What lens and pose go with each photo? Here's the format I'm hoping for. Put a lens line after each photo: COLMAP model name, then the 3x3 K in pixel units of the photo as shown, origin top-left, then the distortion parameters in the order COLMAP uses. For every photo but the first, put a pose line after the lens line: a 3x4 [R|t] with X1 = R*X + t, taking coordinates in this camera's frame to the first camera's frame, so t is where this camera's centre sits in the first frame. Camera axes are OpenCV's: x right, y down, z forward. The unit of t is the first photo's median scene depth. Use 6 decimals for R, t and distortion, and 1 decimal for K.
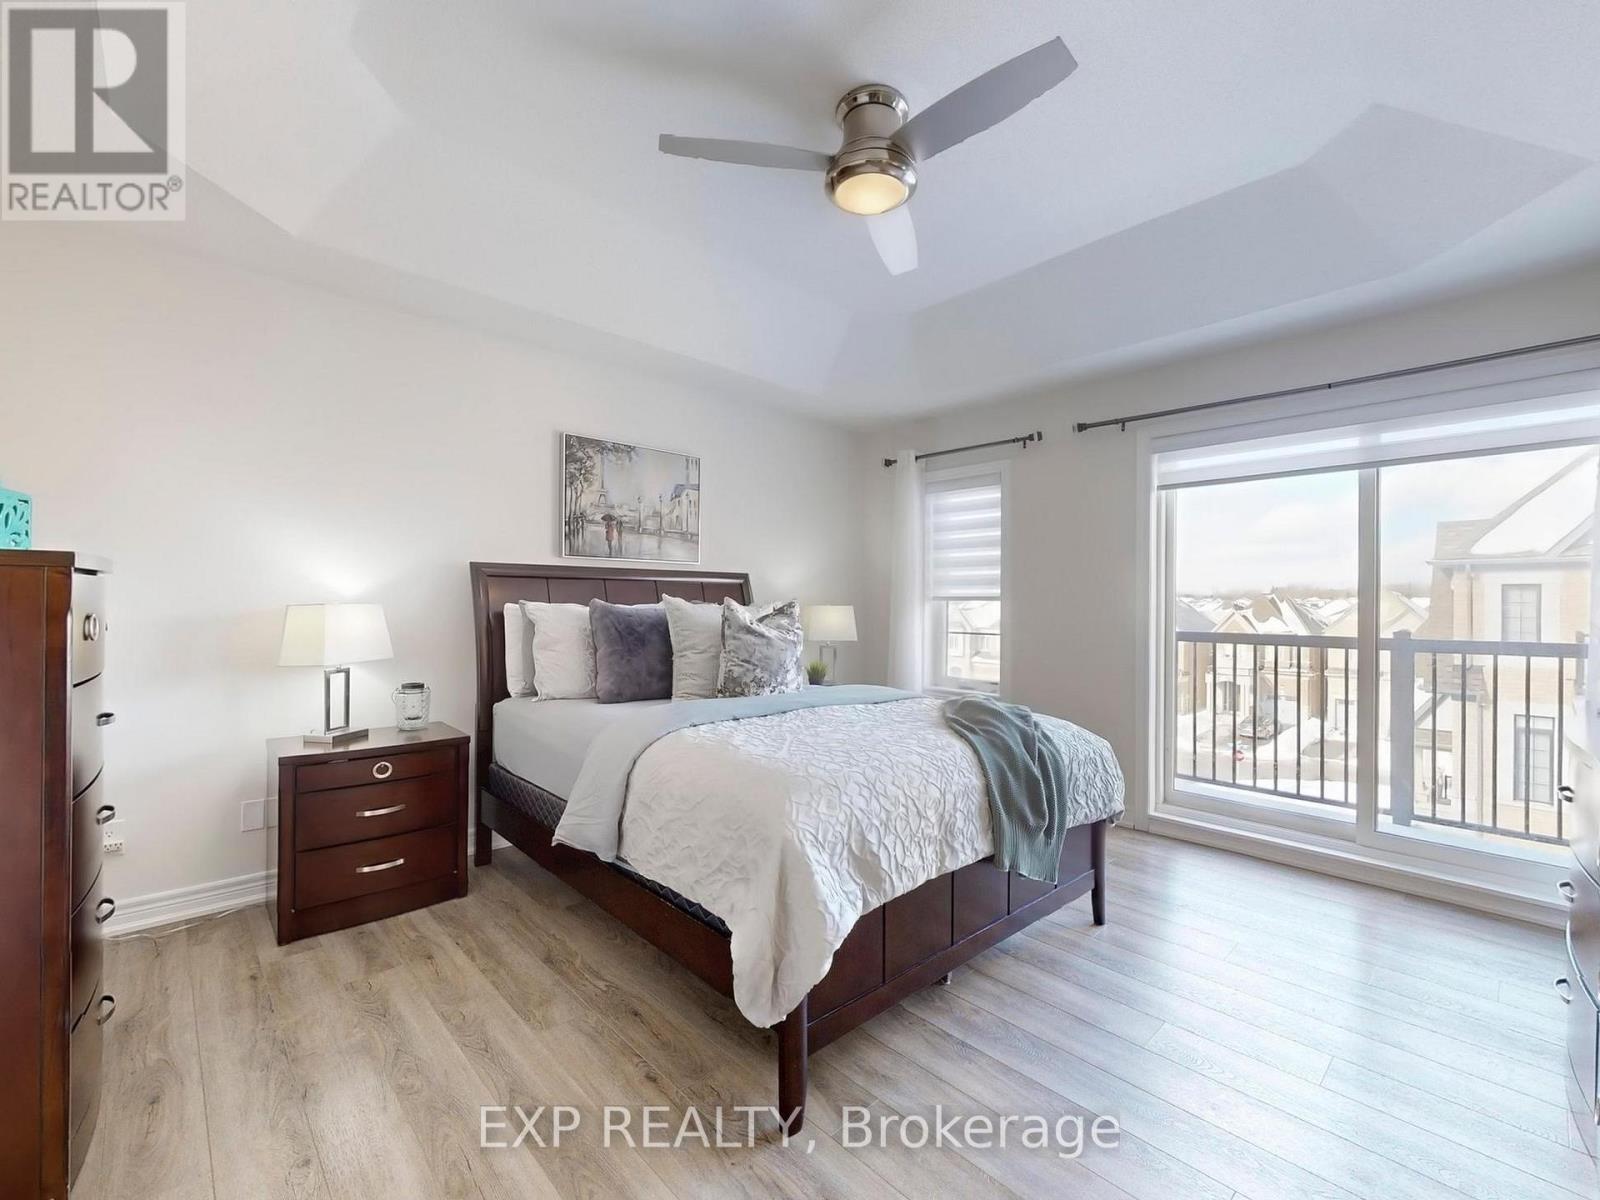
lens RADIAL K [[661.8, 0, 770.2], [0, 661.8, 596.9], [0, 0, 1]] dist [-0.000240, -0.000152]
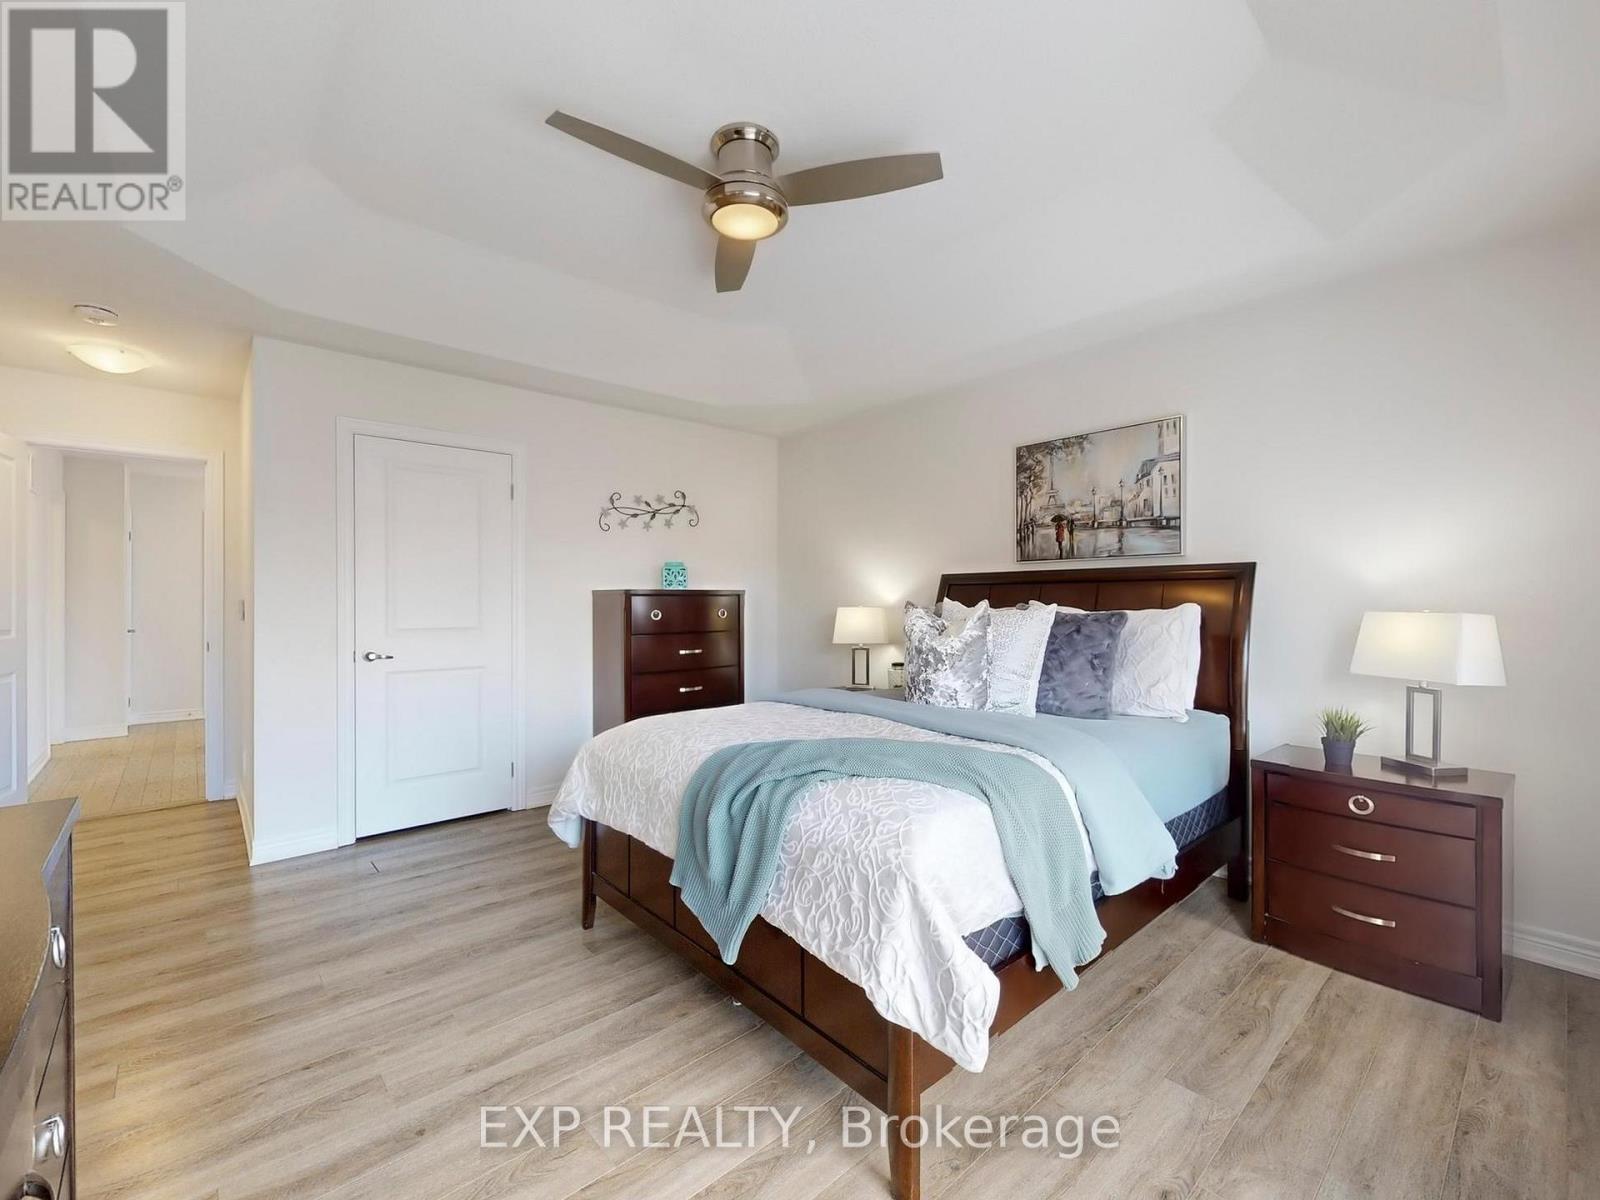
lens RADIAL K [[661.8, 0, 770.2], [0, 661.8, 596.9], [0, 0, 1]] dist [-0.000240, -0.000152]
pose [[0.010077, -0.019503, -0.999759, 0.704958], [0.003818, 0.999803, -0.019465, 0.011943], [0.999942, -0.003621, 0.010149, 0.563411]]
